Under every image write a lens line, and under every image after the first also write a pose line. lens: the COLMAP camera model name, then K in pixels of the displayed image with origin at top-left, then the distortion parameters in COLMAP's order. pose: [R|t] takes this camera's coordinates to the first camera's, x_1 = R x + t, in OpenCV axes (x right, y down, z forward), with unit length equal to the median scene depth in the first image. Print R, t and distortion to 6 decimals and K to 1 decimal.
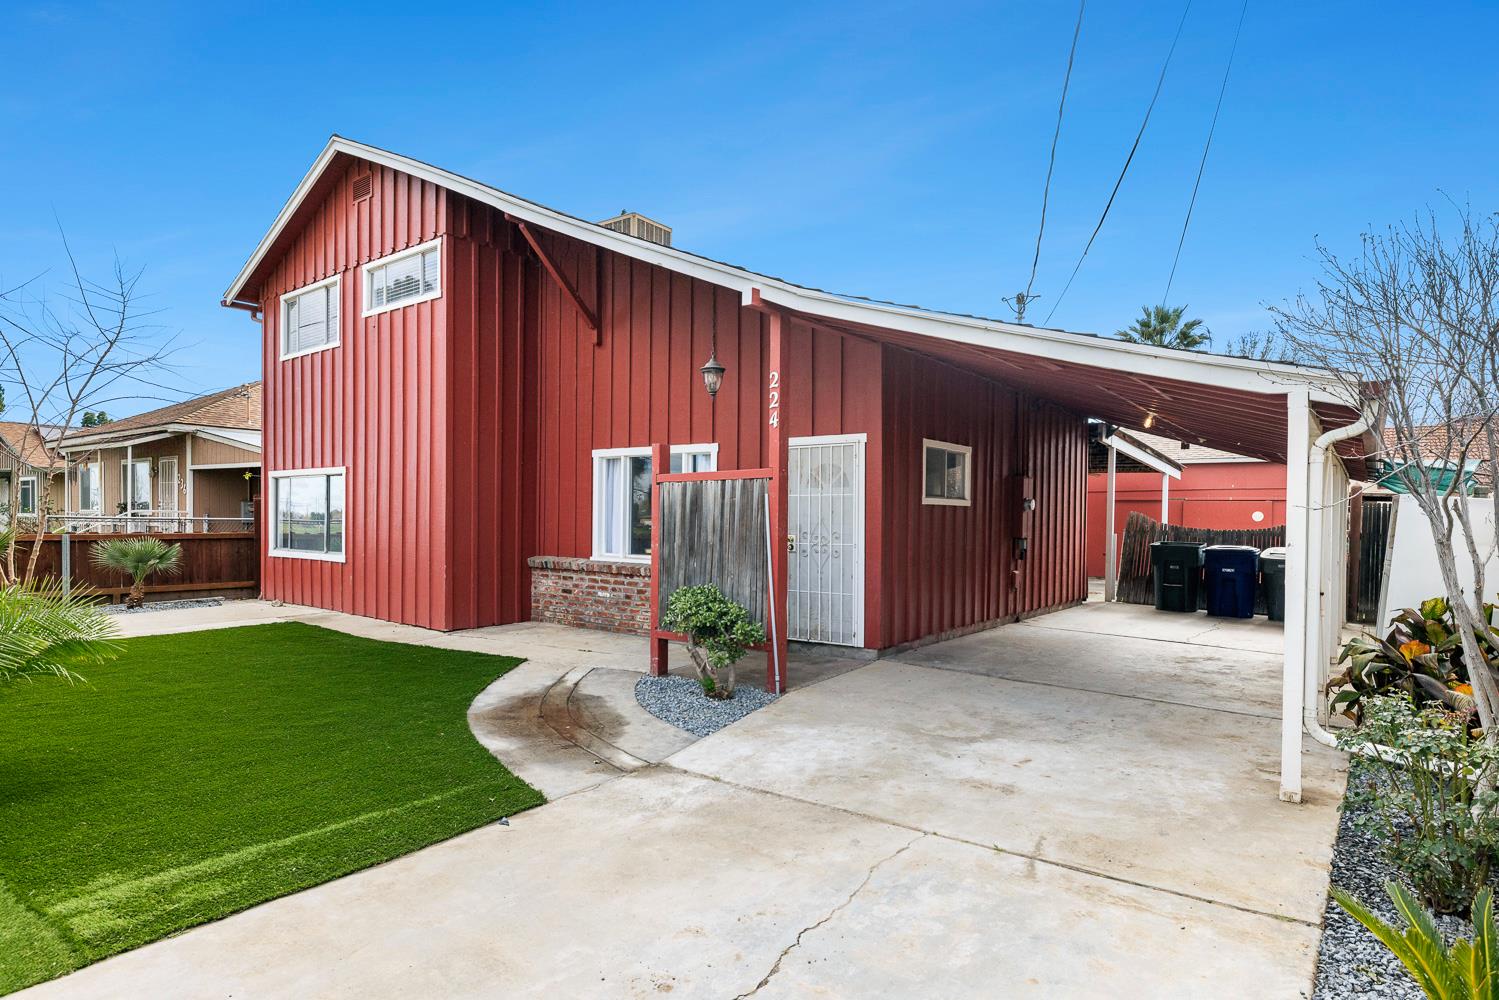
lens RADIAL K [[794.3, 0, 770.9], [0, 794.3, 531.9], [0, 0, 1]] dist [0.001889, 0.000391]
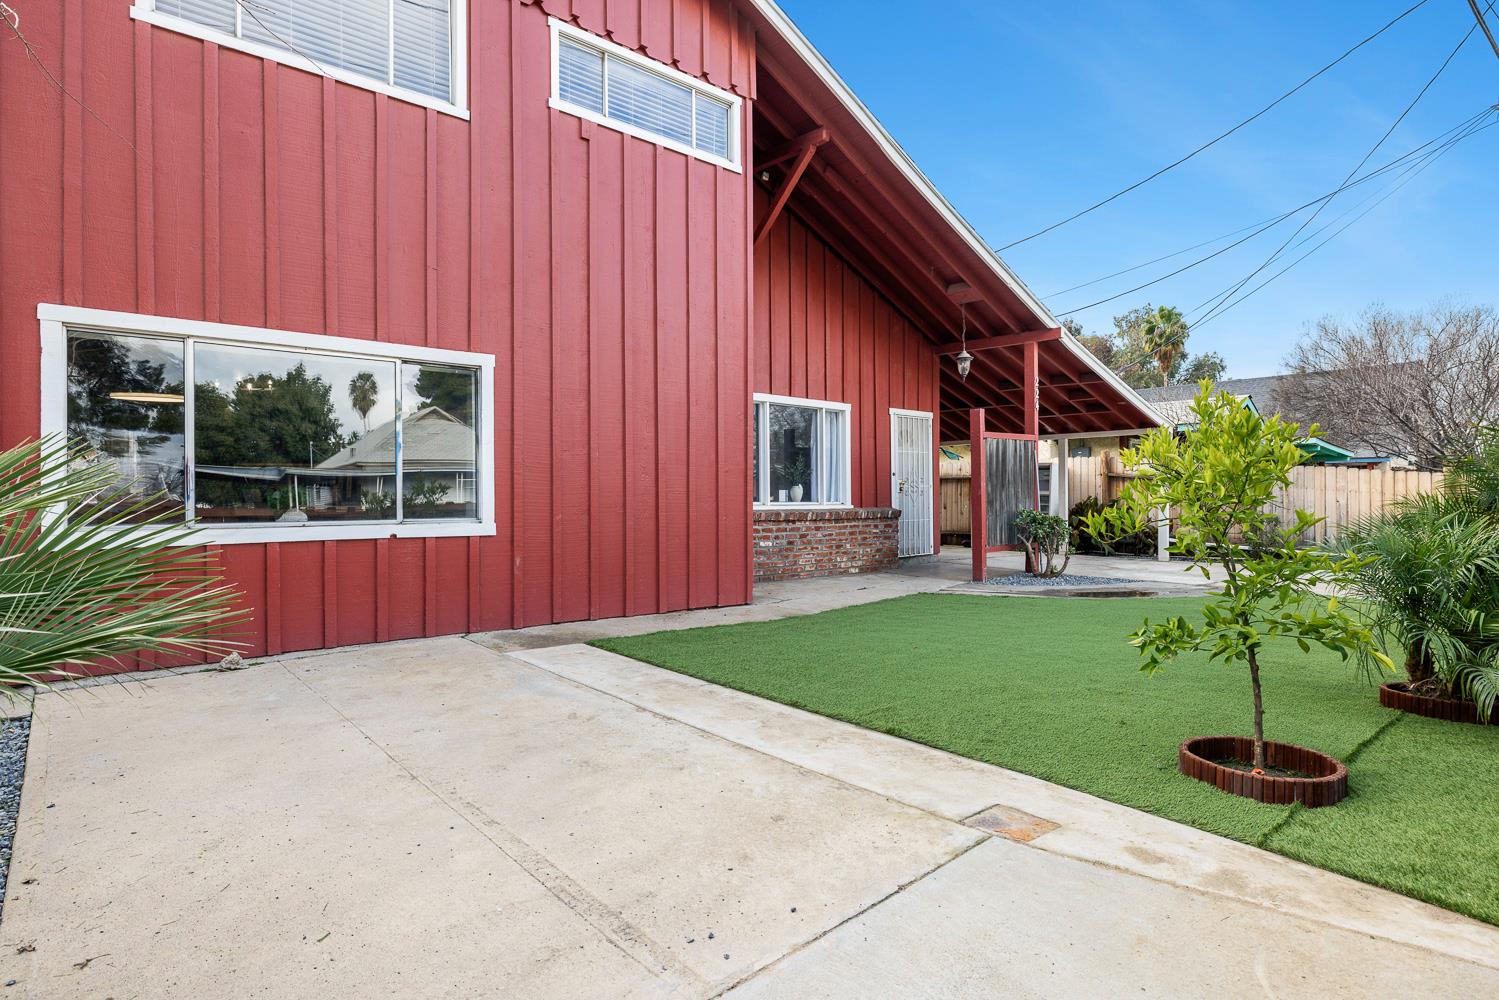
lens RADIAL K [[790.1, 0, 728.3], [0, 790.1, 497.4], [0, 0, 1]] dist [0.001308, 0.000742]
pose [[0.236056, -0.009461, 0.971693, -1.622338], [0.024709, 0.999688, 0.003731, 0.025330], [-0.971425, 0.023129, 0.236216, 1.156949]]
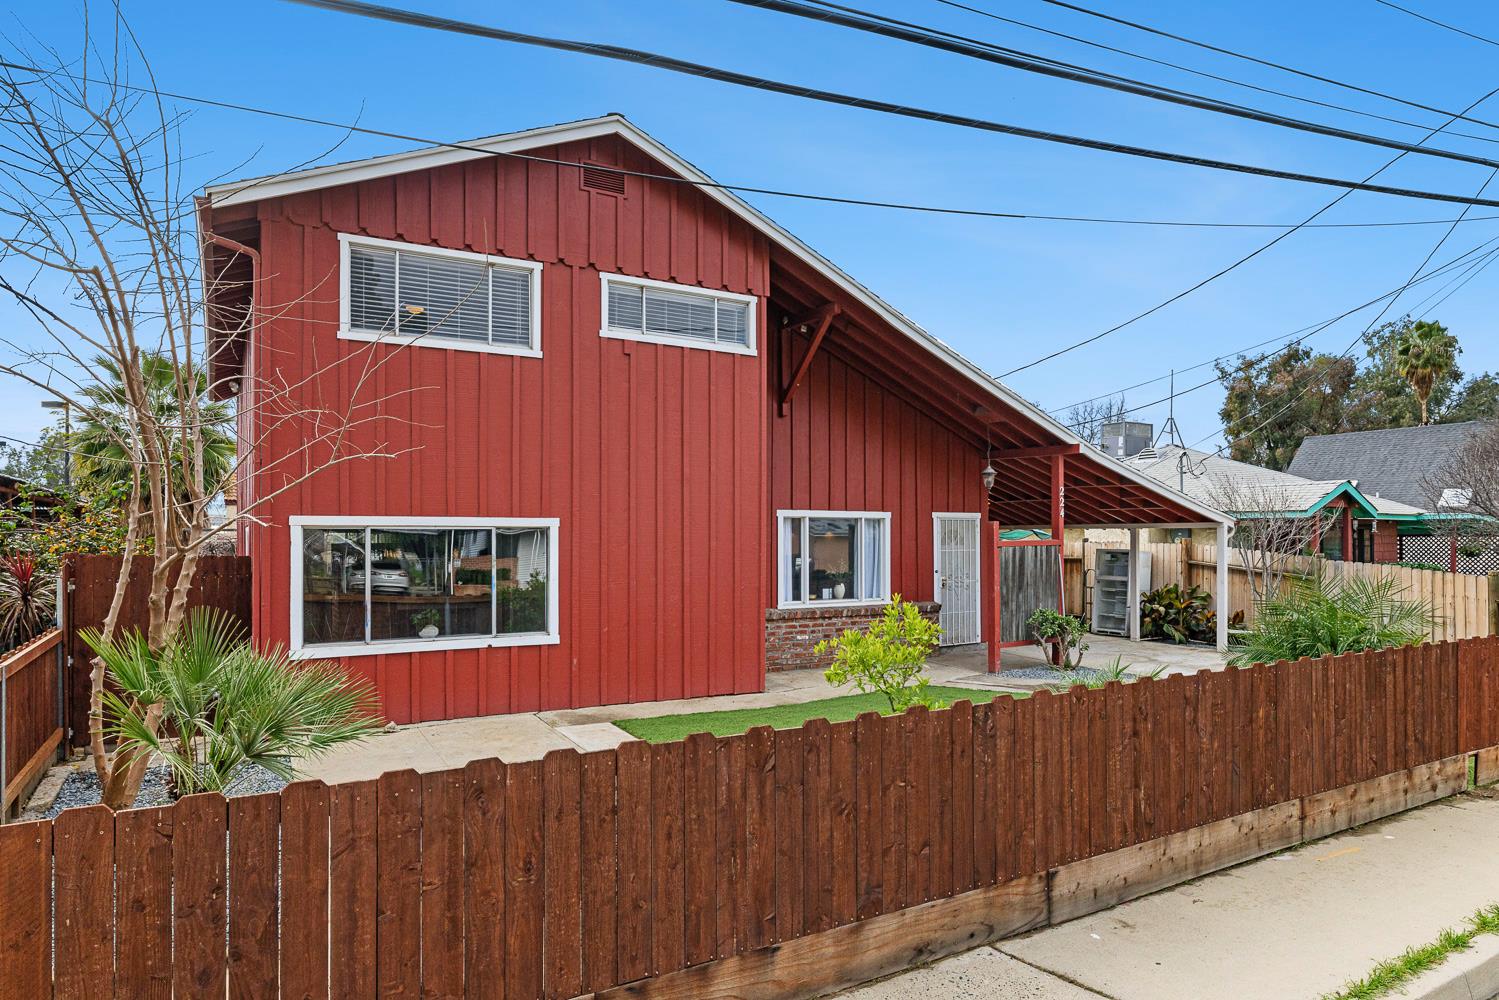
lens RADIAL K [[884.8, 0, 755.7], [0, 884.8, 533.7], [0, 0, 1]] dist [-0.002905, -0.000453]
pose [[0.407103, -0.005532, 0.913366, -1.980644], [0.022180, 0.999747, -0.003831, -0.094821], [-0.913113, 0.021818, 0.407122, 0.764274]]
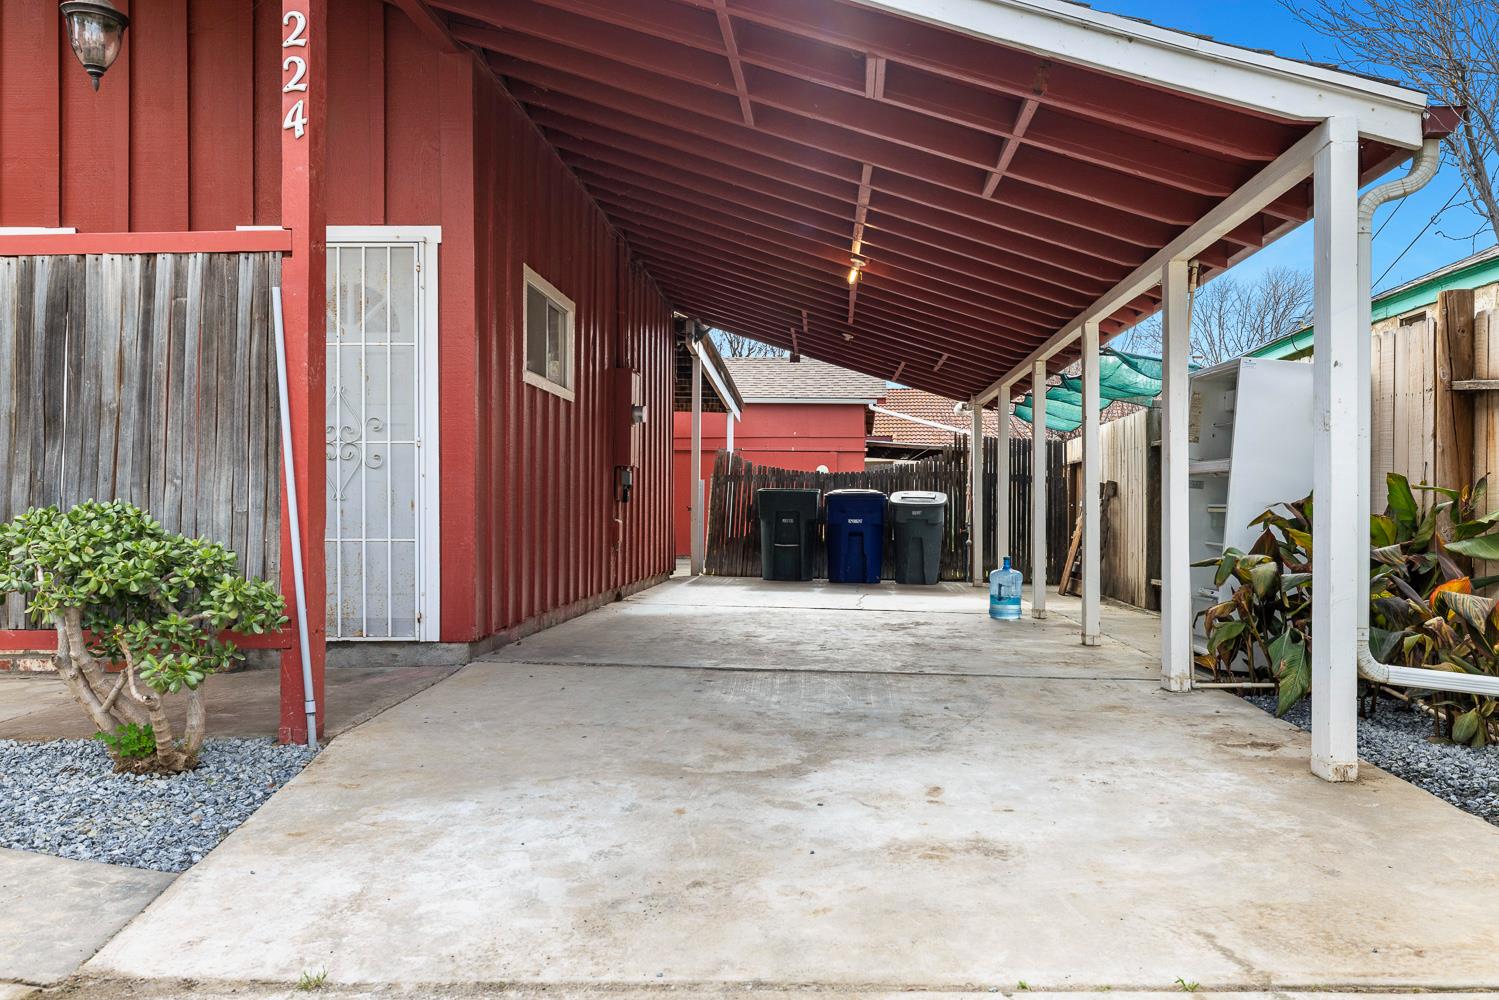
lens RADIAL K [[1092.8, 0, 805.0], [0, 1092.8, 499.4], [0, 0, 1]] dist [0.001996, 0.000253]
pose [[0.824903, -0.006432, 0.565237, -0.099564], [0.016143, 0.999795, -0.012182, 0.075453], [-0.565043, 0.019174, 0.824839, 0.322229]]
